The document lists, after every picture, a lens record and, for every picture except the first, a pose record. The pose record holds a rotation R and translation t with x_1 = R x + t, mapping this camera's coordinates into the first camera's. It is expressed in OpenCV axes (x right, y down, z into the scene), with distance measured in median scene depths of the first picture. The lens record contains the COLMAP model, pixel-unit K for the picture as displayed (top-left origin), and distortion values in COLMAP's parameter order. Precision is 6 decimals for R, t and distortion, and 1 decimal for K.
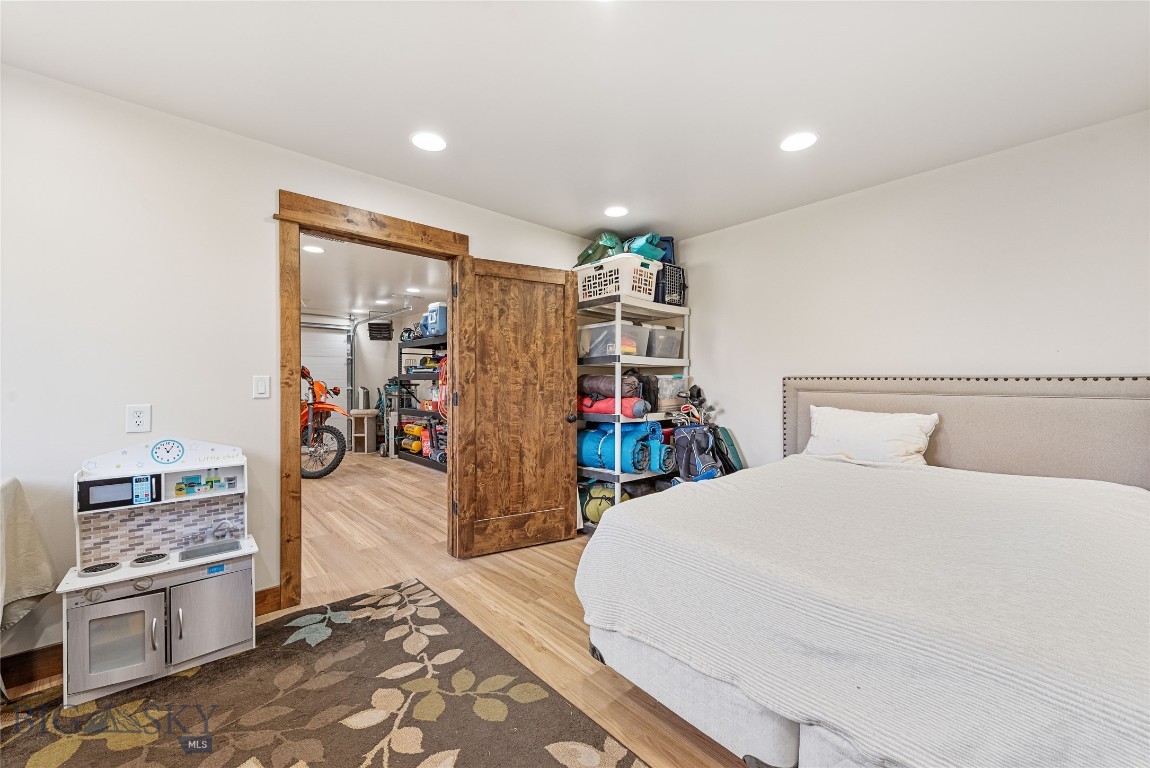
lens RADIAL K [[452.3, 0, 570.6], [0, 452.3, 380.5], [0, 0, 1]] dist [0.014895, -0.002901]
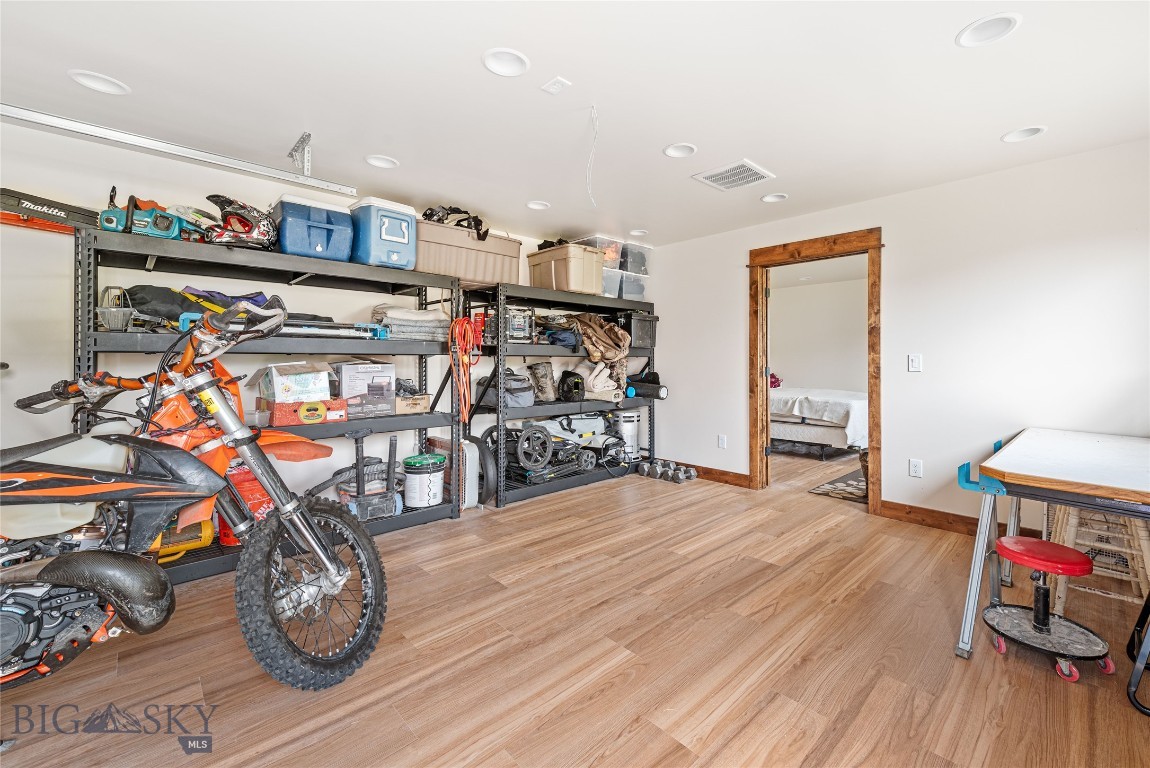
lens RADIAL K [[452.3, 0, 625.2], [0, 452.3, 362.6], [0, 0, 1]] dist [0.014895, -0.002901]
pose [[-0.046657, -0.000143, 0.998911, -0.720694], [-0.004056, 0.999992, -0.000046, 0.006099], [-0.998903, -0.004054, -0.046658, 0.670047]]
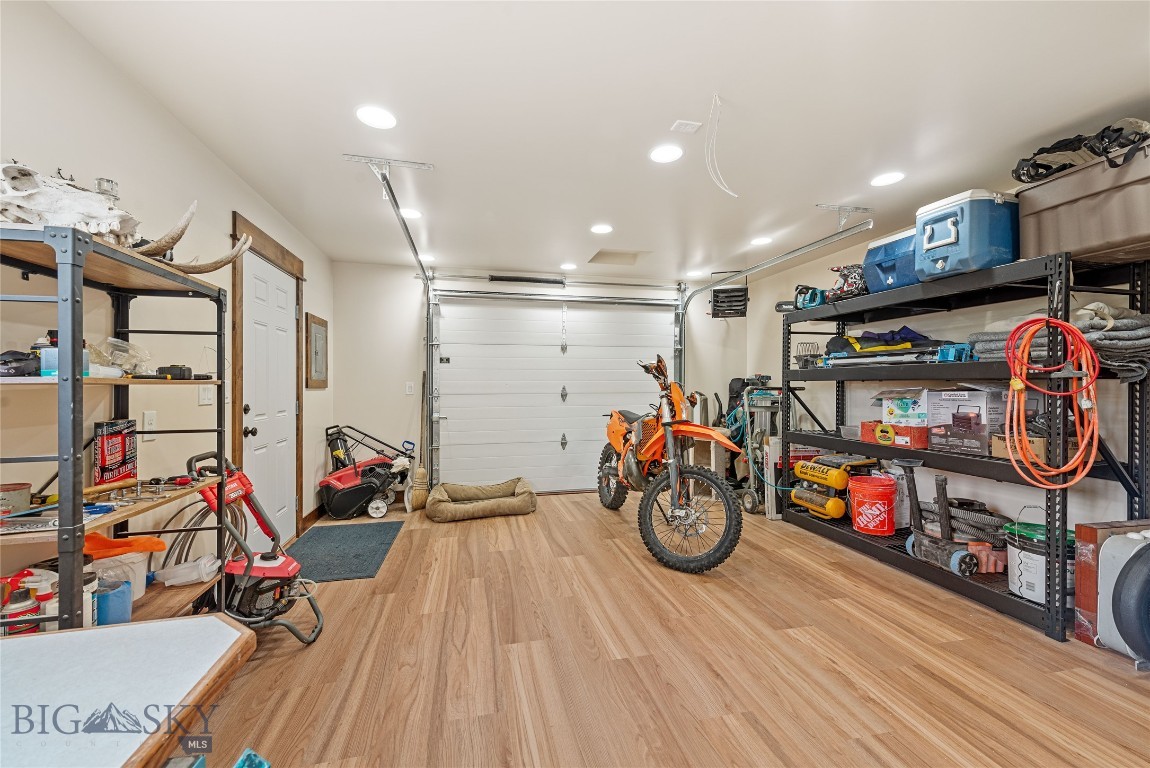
lens RADIAL K [[452.3, 0, 577.6], [0, 452.3, 384.7], [0, 0, 1]] dist [0.014895, -0.002901]
pose [[0.881745, 0.004638, -0.471703, -0.340058], [-0.003722, 0.999989, 0.002875, 0.003312], [0.471711, -0.000779, 0.881753, 0.388477]]
